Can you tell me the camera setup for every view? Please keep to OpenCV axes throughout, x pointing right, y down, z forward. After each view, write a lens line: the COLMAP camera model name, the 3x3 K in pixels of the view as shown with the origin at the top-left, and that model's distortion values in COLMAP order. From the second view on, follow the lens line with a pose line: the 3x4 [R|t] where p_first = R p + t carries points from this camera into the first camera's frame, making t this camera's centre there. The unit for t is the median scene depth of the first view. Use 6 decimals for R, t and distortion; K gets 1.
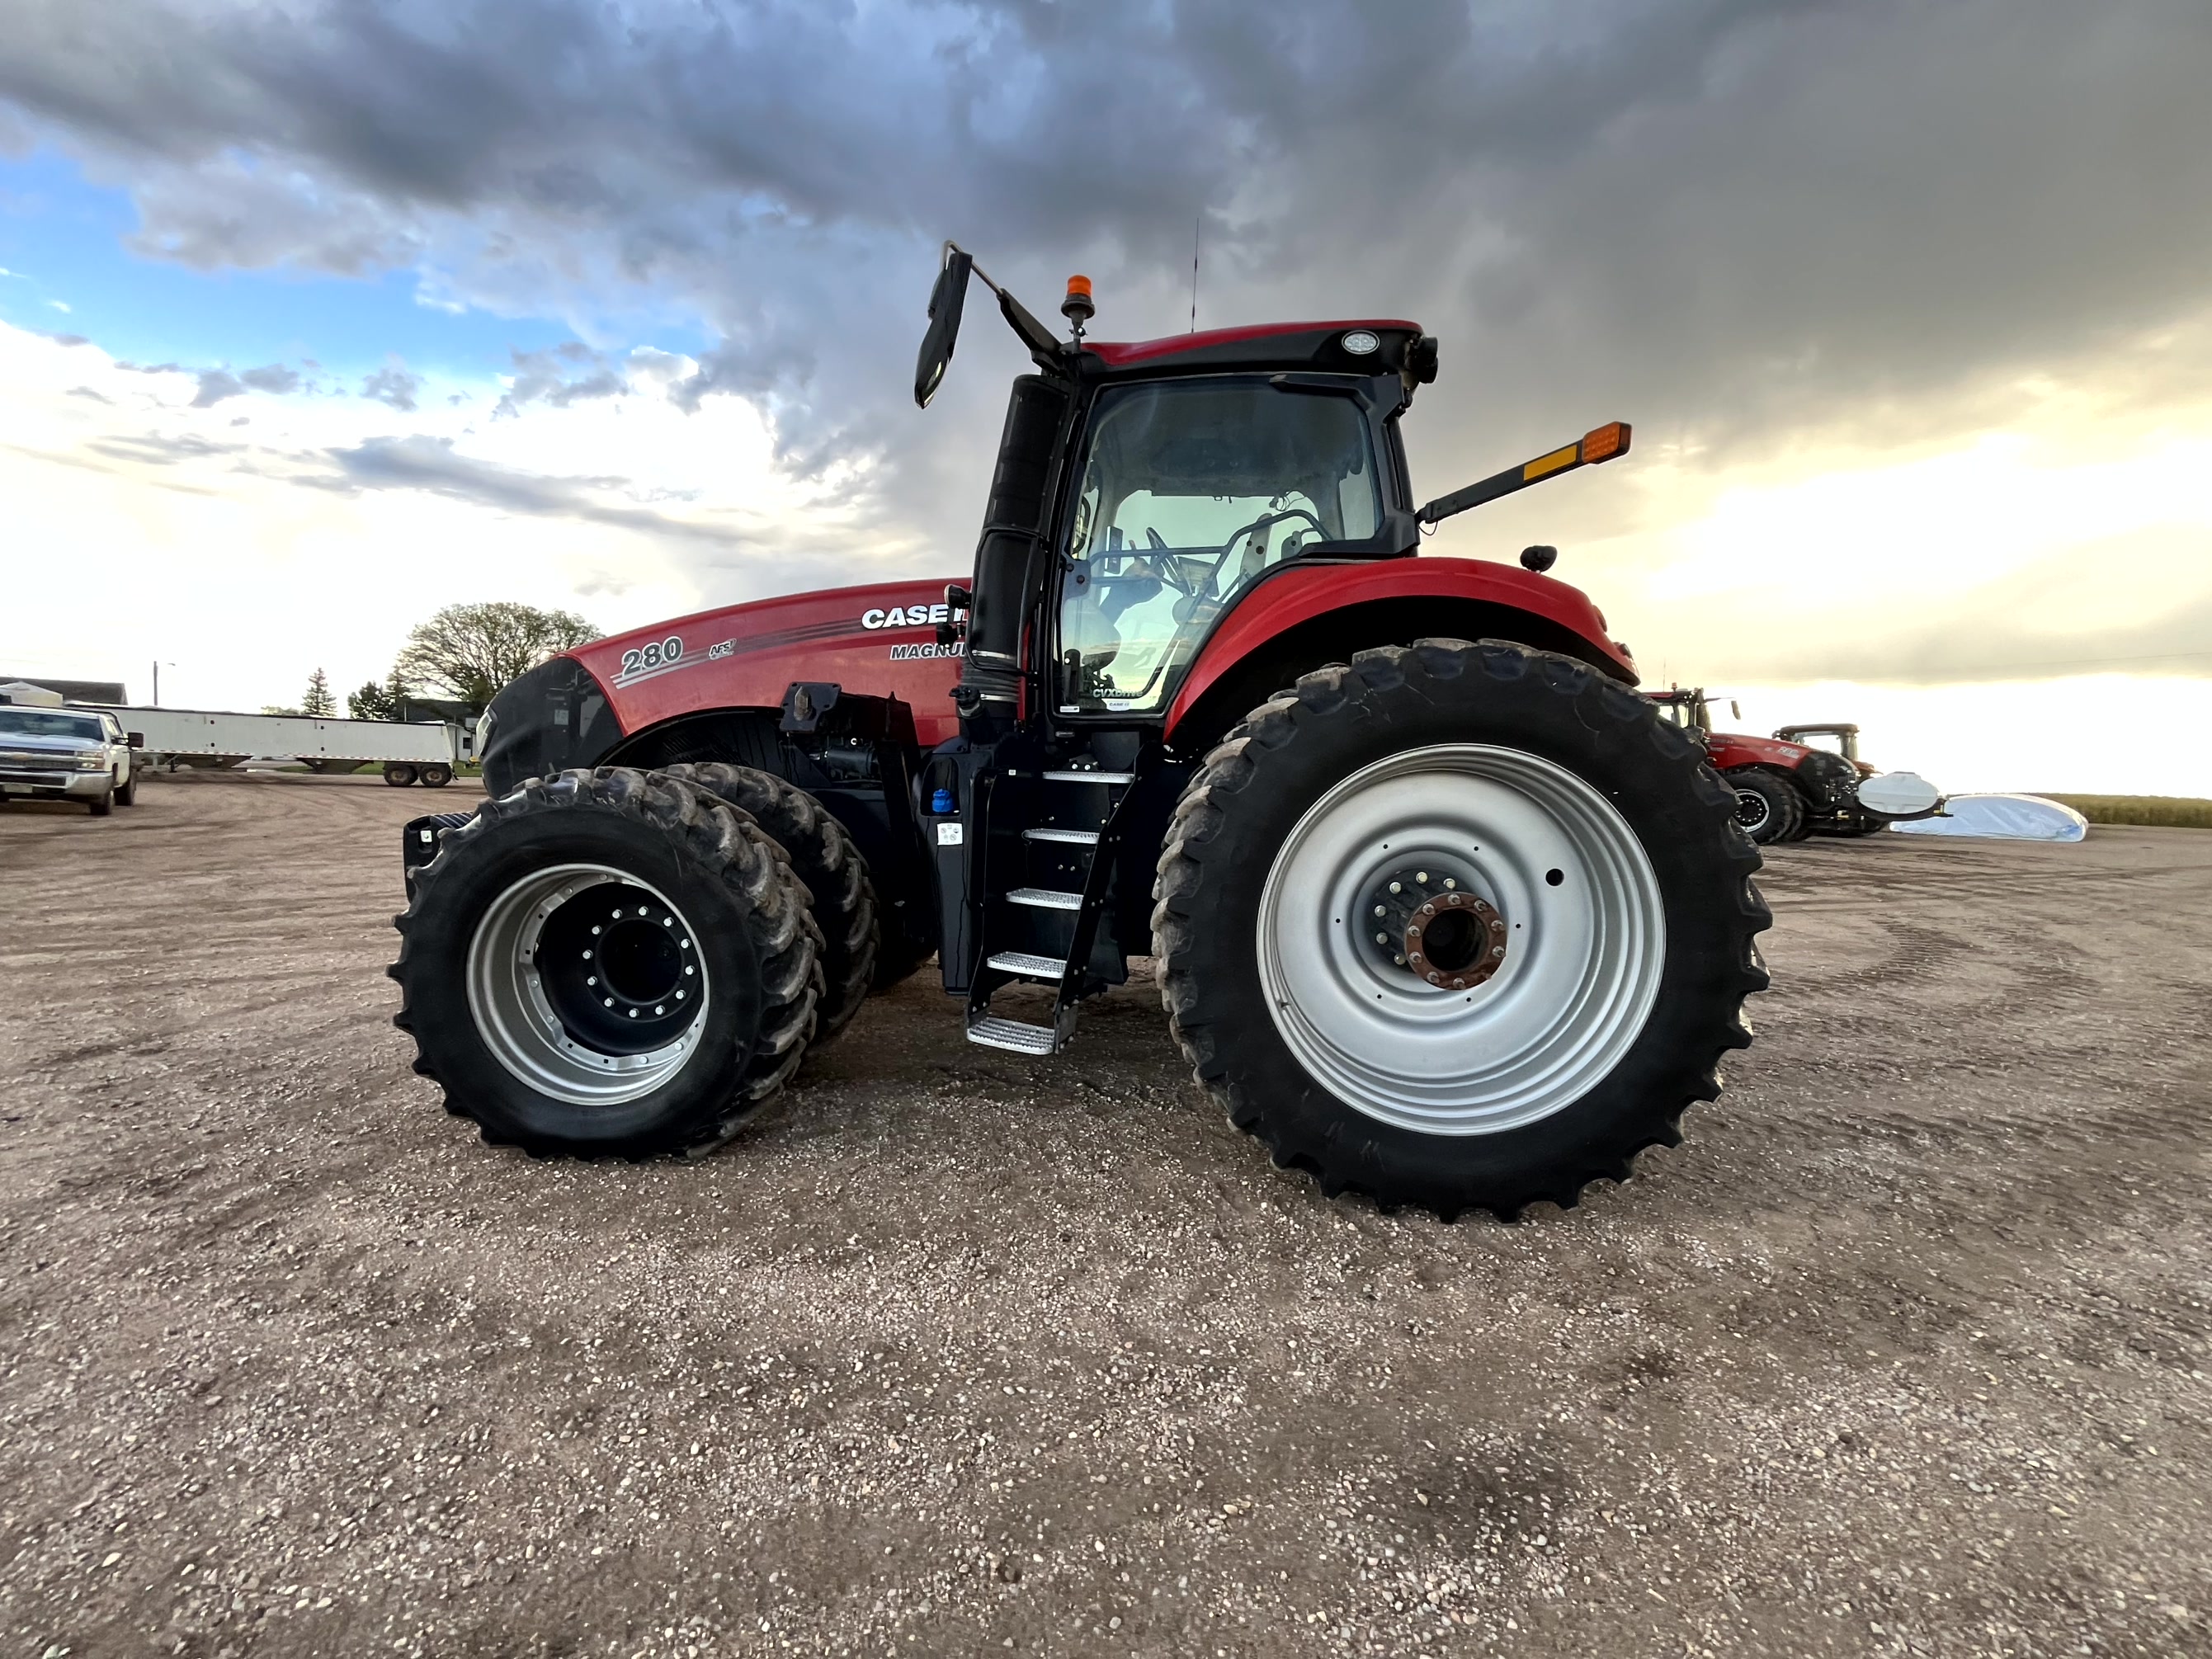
lens RADIAL K [[898.4, 0, 1109.4], [0, 898.4, 822.8], [0, 0, 1]] dist [-0.006208, 0.000114]
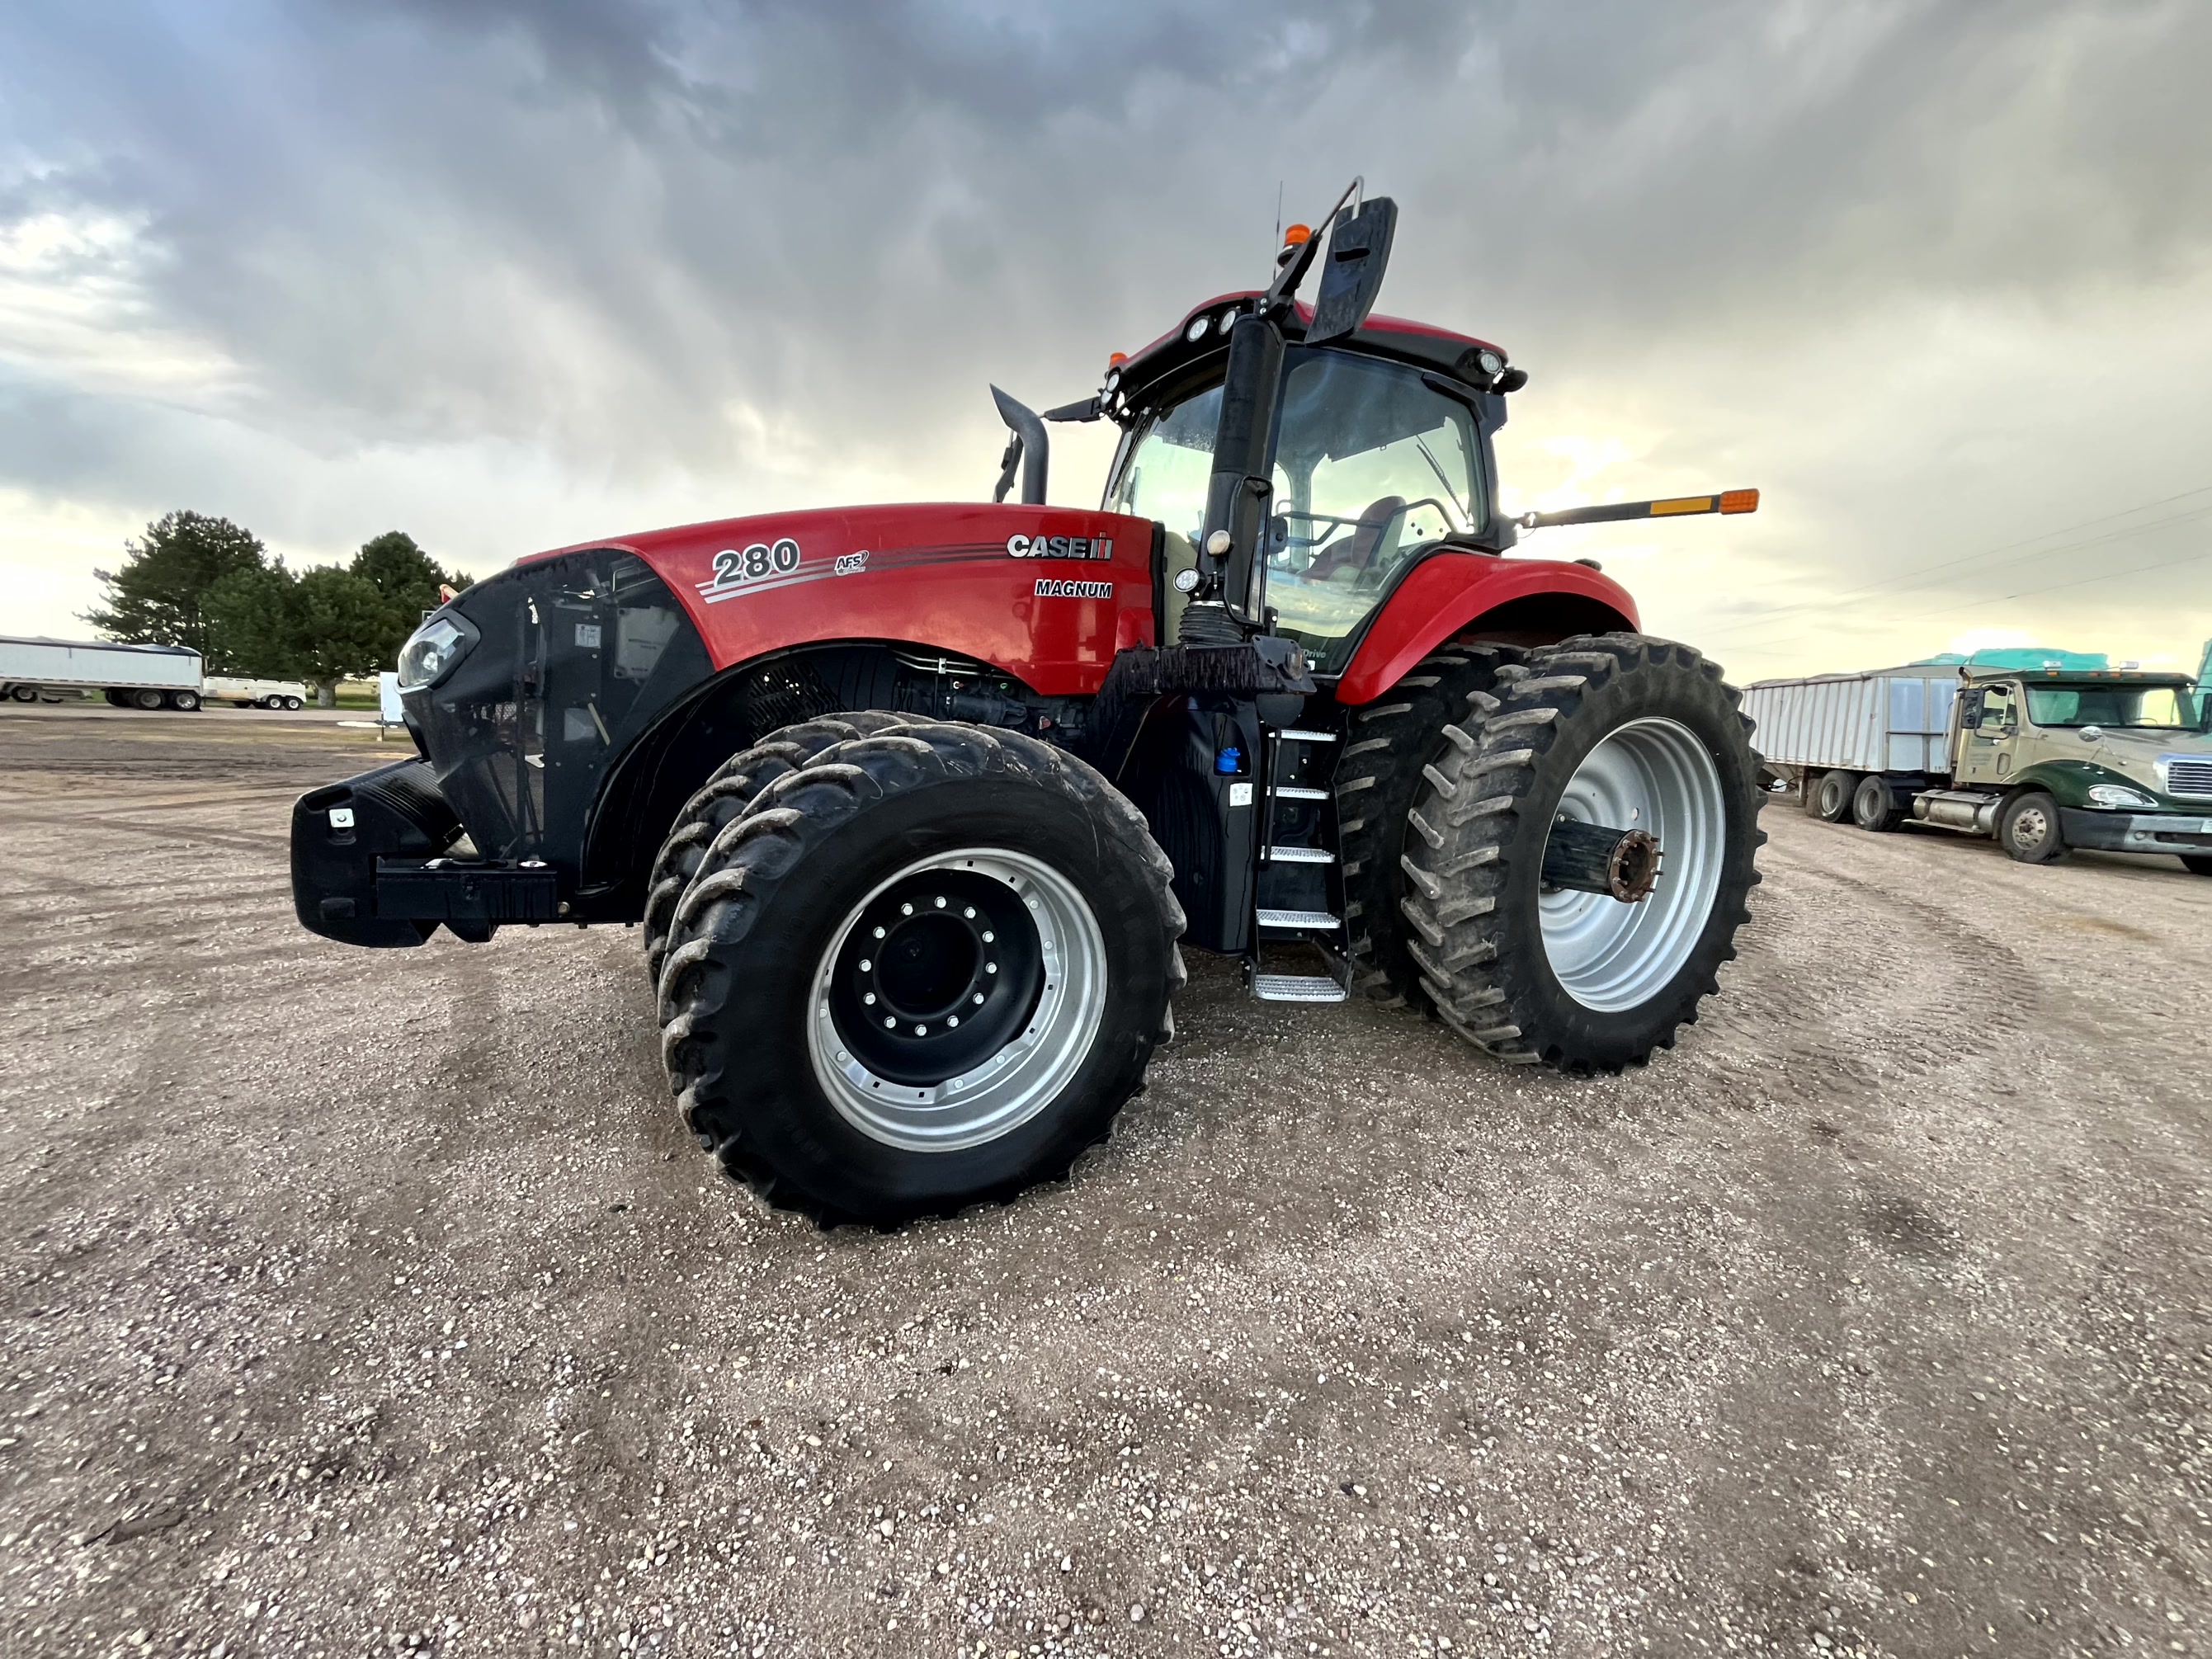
lens RADIAL K [[890.5, 0, 1102.8], [0, 890.5, 828.3], [0, 0, 1]] dist [-0.004347, 0.000836]
pose [[0.847827, -0.049742, 0.527934, -0.752775], [0.007095, 0.996566, 0.082501, -0.028984], [-0.530225, -0.066201, 0.845269, 0.241825]]
